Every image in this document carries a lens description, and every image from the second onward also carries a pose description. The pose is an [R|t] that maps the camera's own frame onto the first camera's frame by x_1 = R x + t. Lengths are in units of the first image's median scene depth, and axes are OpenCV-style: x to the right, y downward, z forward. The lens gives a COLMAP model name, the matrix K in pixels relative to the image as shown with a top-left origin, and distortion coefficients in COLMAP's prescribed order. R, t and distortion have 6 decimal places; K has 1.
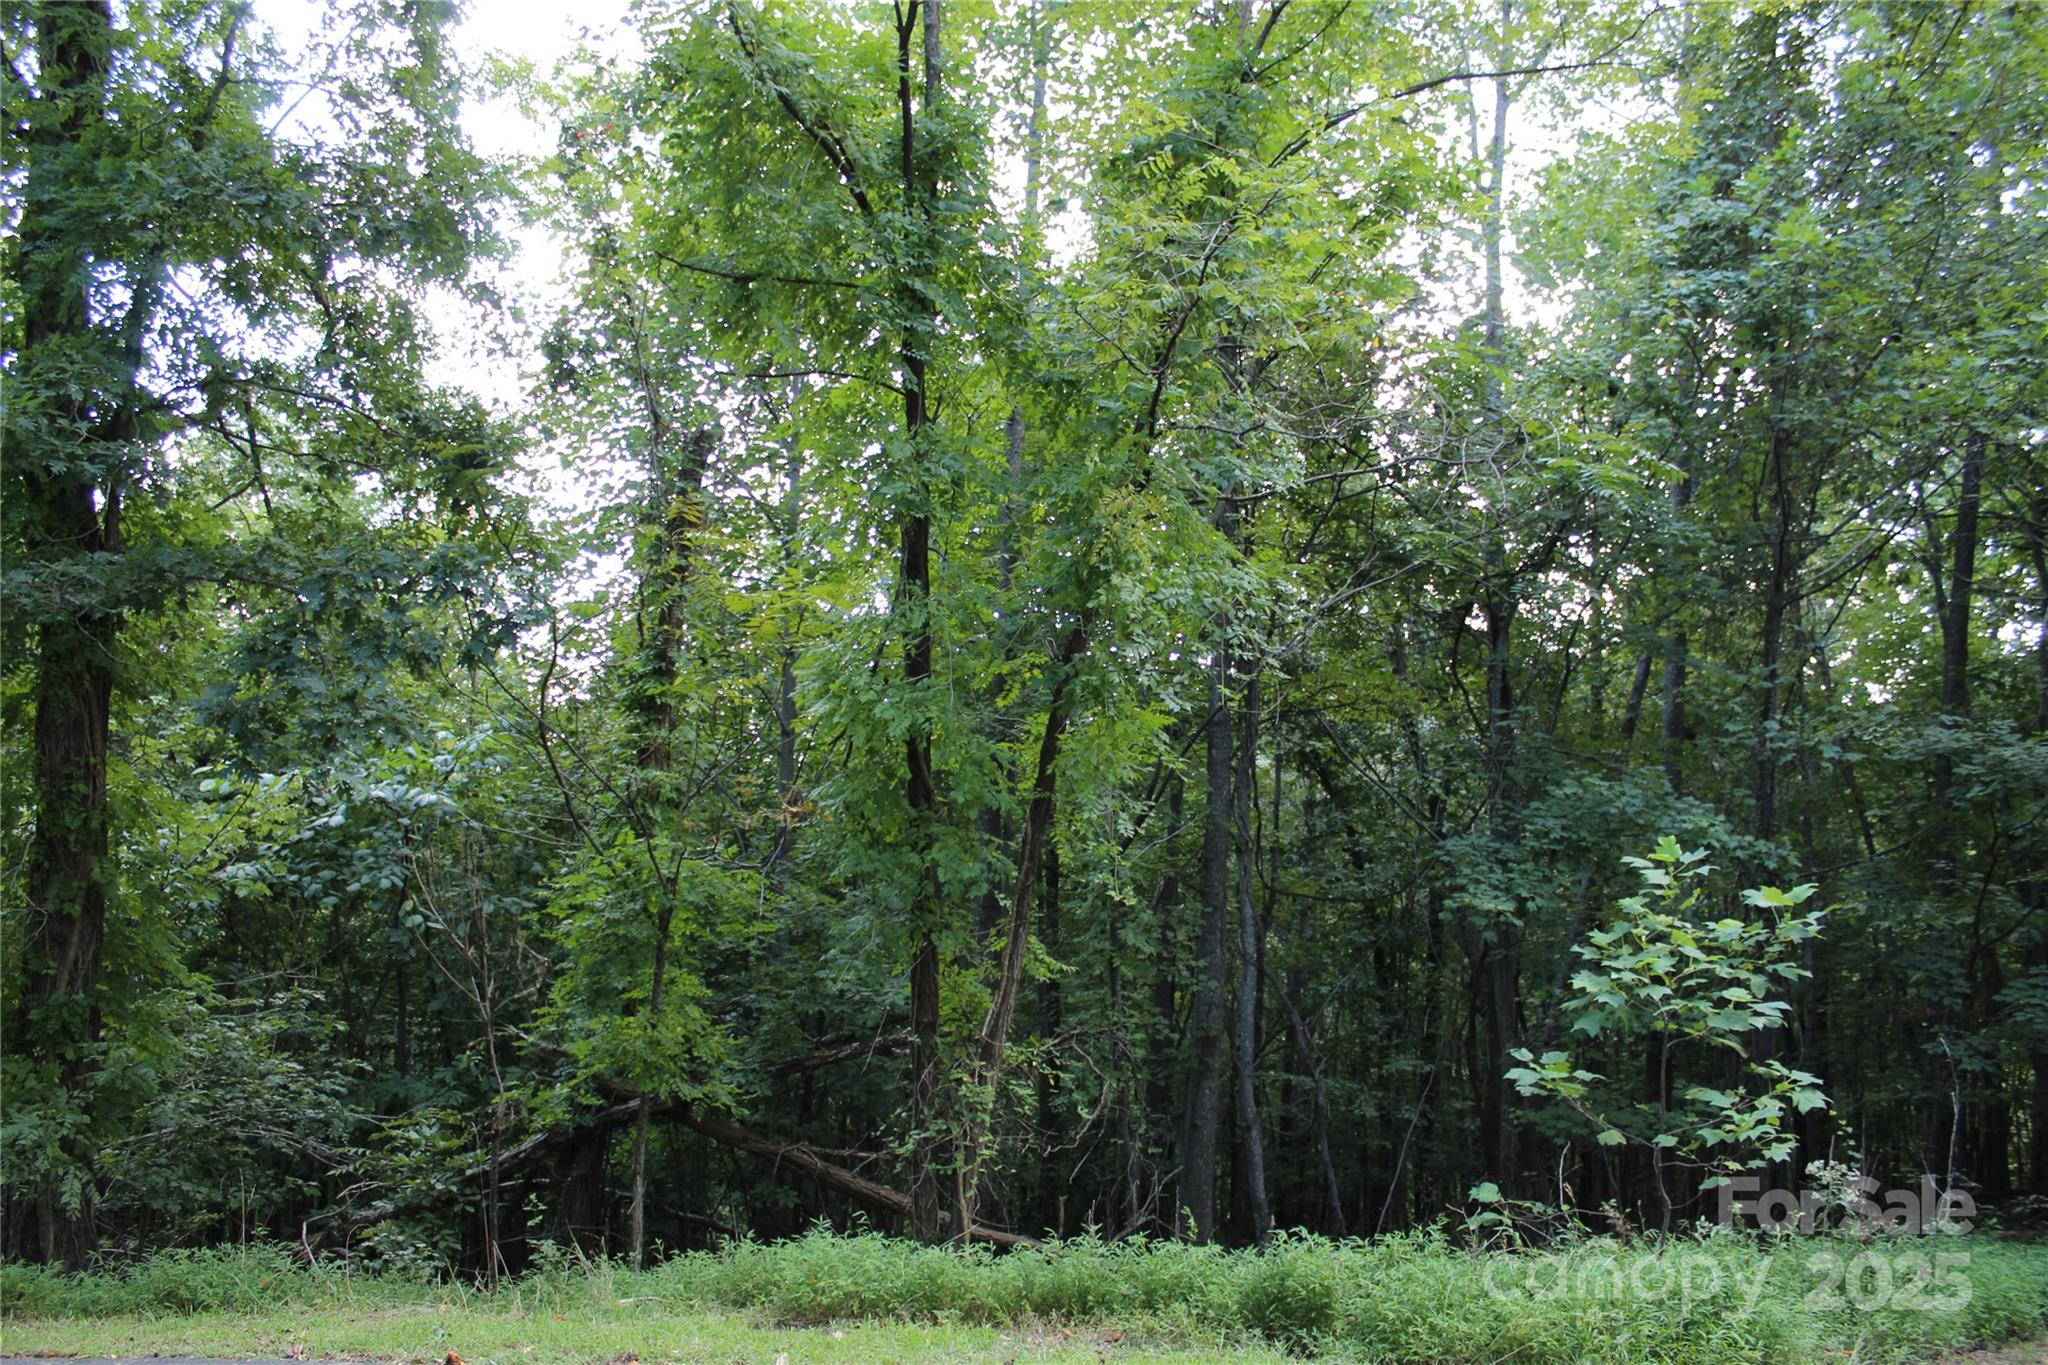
lens RADIAL K [[1699.5, 0, 1028.8], [0, 1699.5, 699.9], [0, 0, 1]] dist [-0.149931, 0.127214]
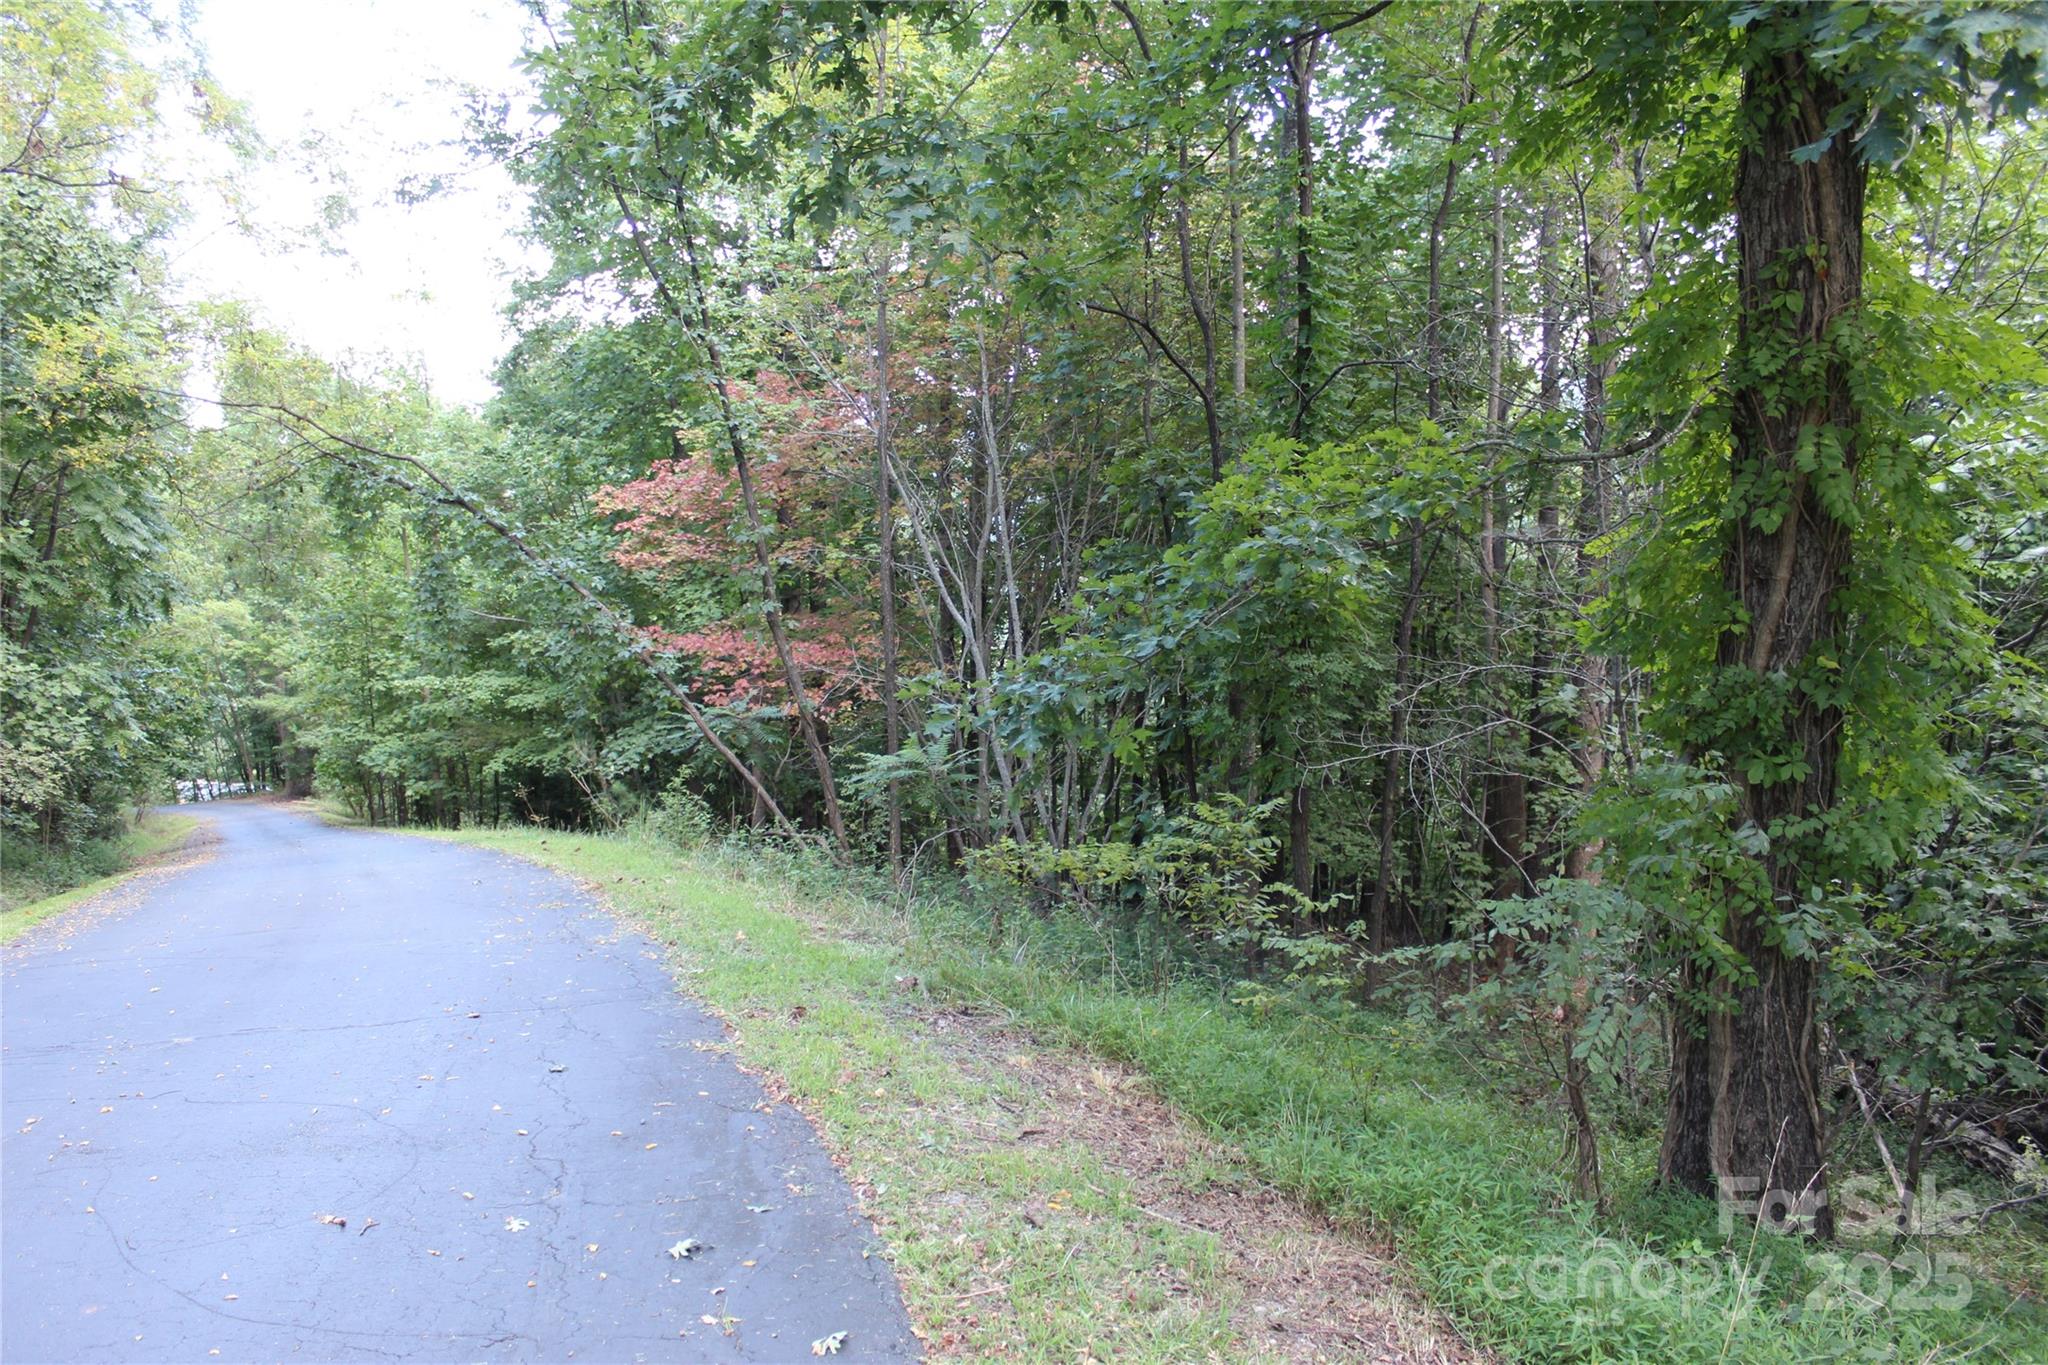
lens RADIAL K [[1699.5, 0, 1028.8], [0, 1699.5, 699.9], [0, 0, 1]] dist [-0.149931, 0.127214]
pose [[0.361360, 0.106817, -0.926288, -0.146457], [0.075971, 0.986741, 0.143426, 0.089049], [0.929326, -0.122200, 0.348454, 0.563841]]
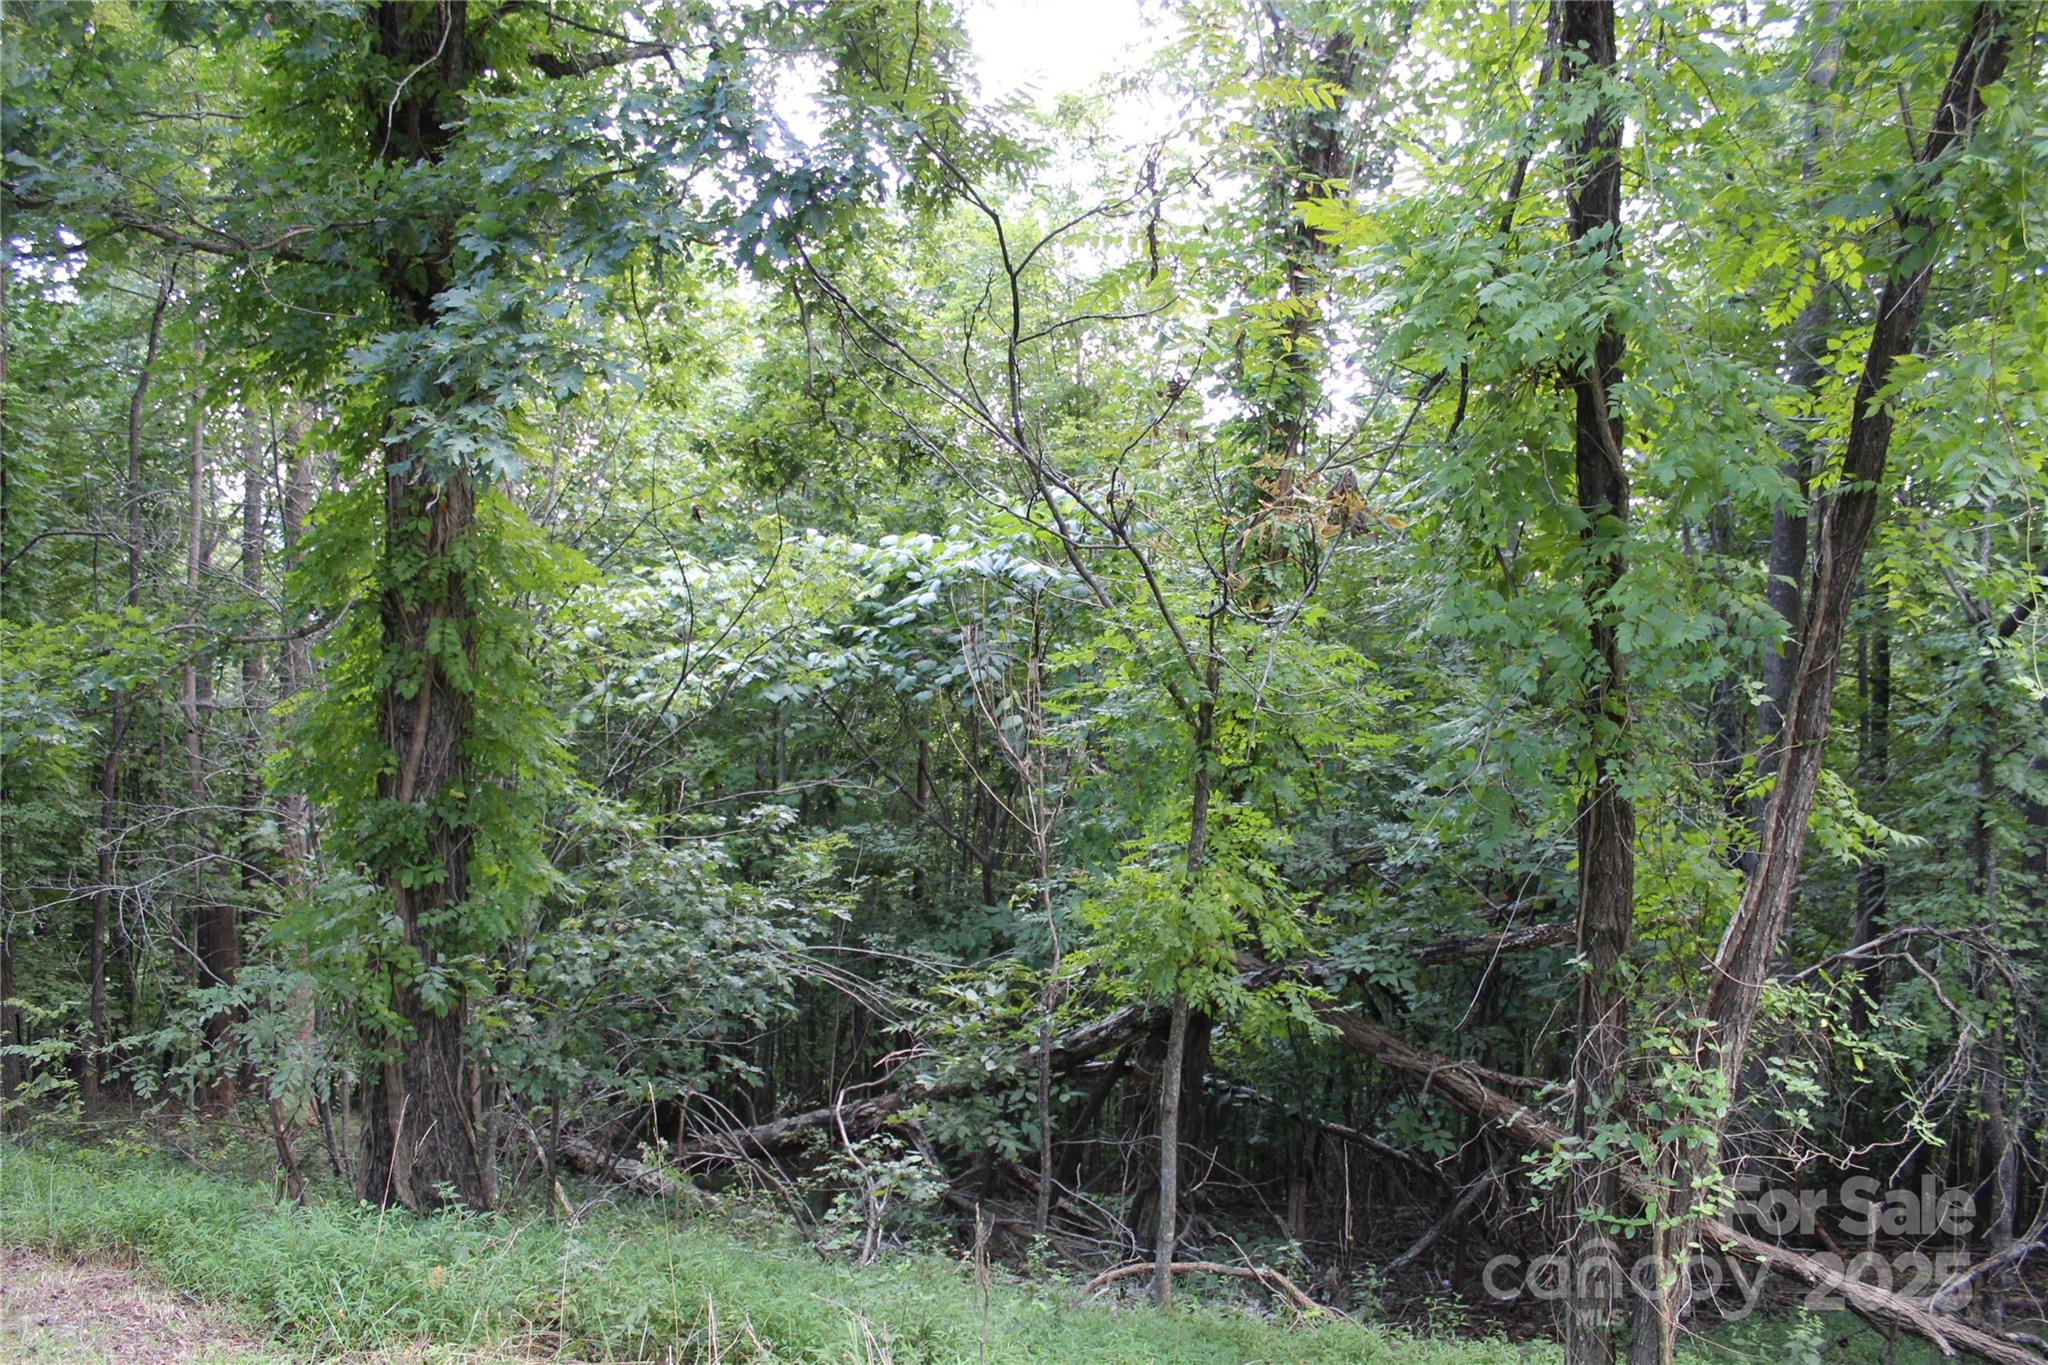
lens RADIAL K [[1699.5, 0, 1028.8], [0, 1699.5, 699.9], [0, 0, 1]] dist [-0.149931, 0.127214]
pose [[0.893044, 0.026731, -0.449175, 0.009360], [0.022242, 0.994391, 0.103399, 0.061325], [0.449419, -0.102331, 0.887441, 0.454763]]
